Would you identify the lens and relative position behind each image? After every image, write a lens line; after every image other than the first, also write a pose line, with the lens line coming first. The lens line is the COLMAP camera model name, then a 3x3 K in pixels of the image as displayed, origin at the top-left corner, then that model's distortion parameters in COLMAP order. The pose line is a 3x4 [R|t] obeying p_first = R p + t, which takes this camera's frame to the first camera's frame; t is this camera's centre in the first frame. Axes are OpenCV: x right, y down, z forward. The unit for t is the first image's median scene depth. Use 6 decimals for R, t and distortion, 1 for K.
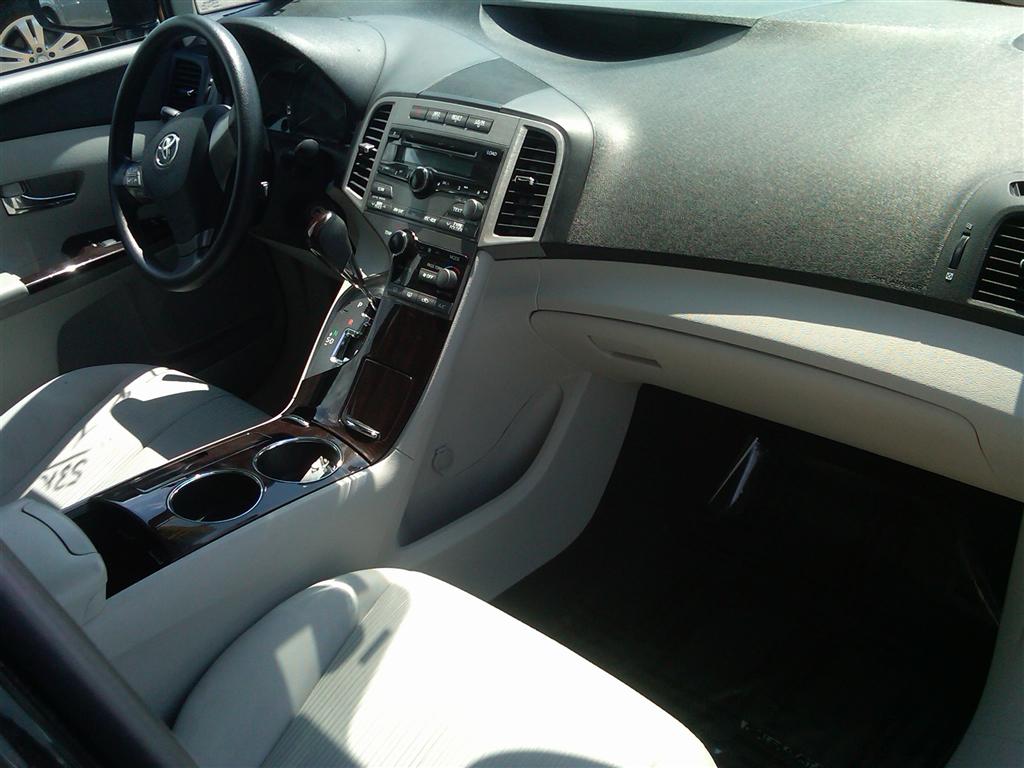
lens RADIAL K [[1060.8, 0, 512.0], [0, 1060.8, 384.0], [0, 0, 1]] dist [0.139837, -0.491936]
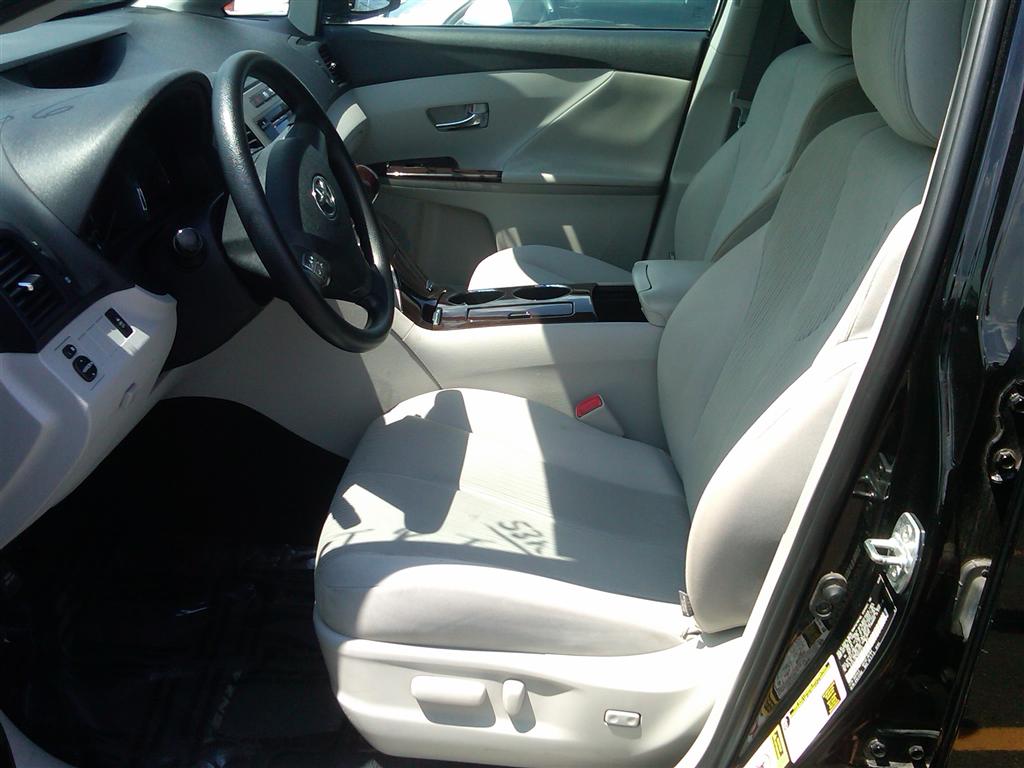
lens RADIAL K [[1025.6, 0, 510.3], [0, 1025.6, 412.4], [0, 0, 1]] dist [0.073134, -0.211514]
pose [[-0.636990, -0.270017, 0.722035, -1.245660], [0.423736, 0.659803, 0.620571, -0.649300], [-0.643966, 0.701249, -0.305872, 1.483584]]
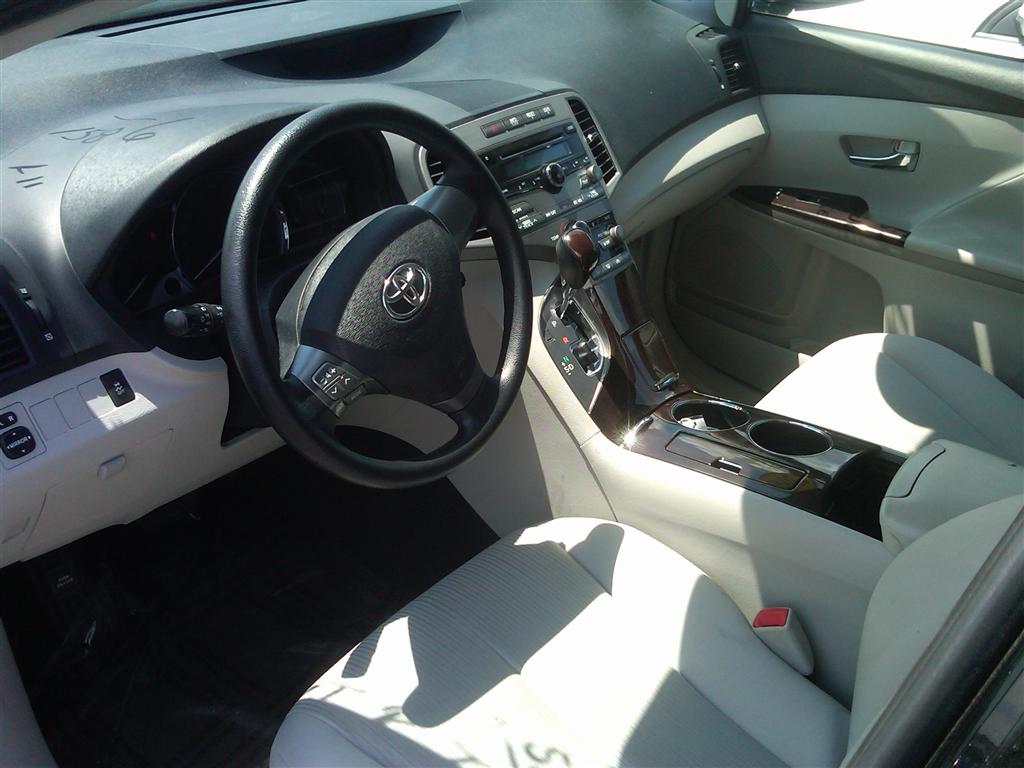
lens RADIAL K [[1025.6, 0, 510.3], [0, 1025.6, 412.4], [0, 0, 1]] dist [0.073134, -0.211514]
pose [[-0.087935, -0.444138, 0.891633, -1.111532], [0.476480, 0.767304, 0.429199, -0.476465], [-0.874776, 0.462587, 0.144150, 1.013969]]
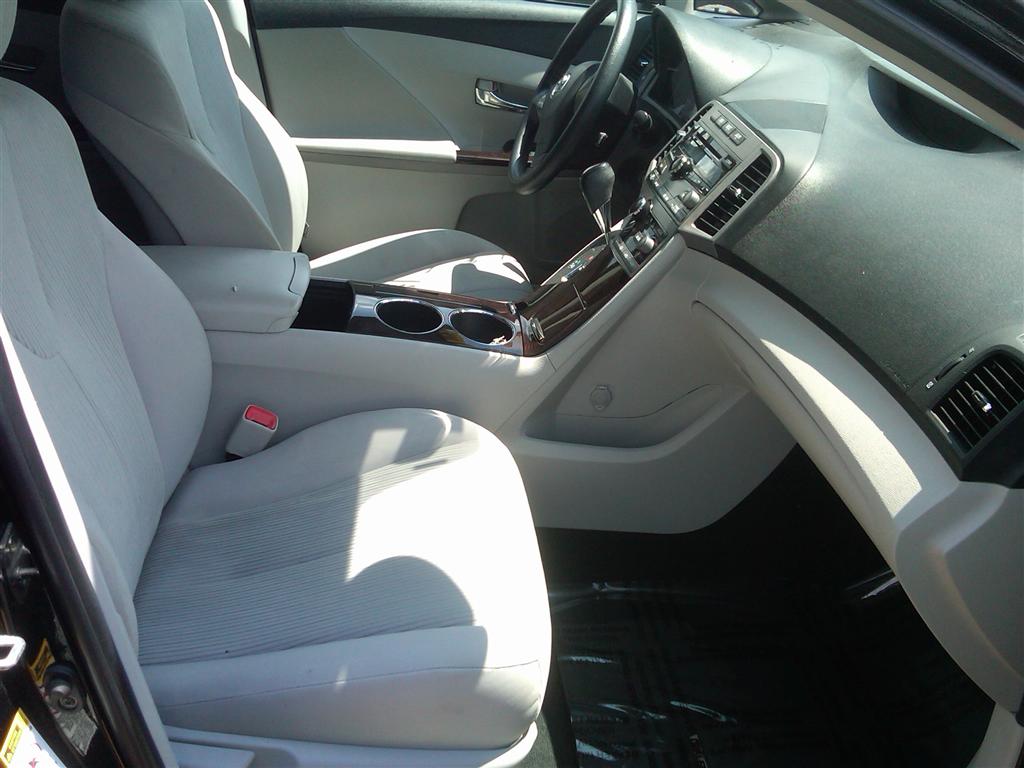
lens RADIAL K [[1060.8, 0, 512.0], [0, 1060.8, 384.0], [0, 0, 1]] dist [0.139837, -0.491936]
pose [[0.749461, 0.456706, -0.479300, 0.455947], [-0.472158, 0.876204, 0.096608, -0.007963], [0.464086, 0.153902, 0.872318, -0.072251]]
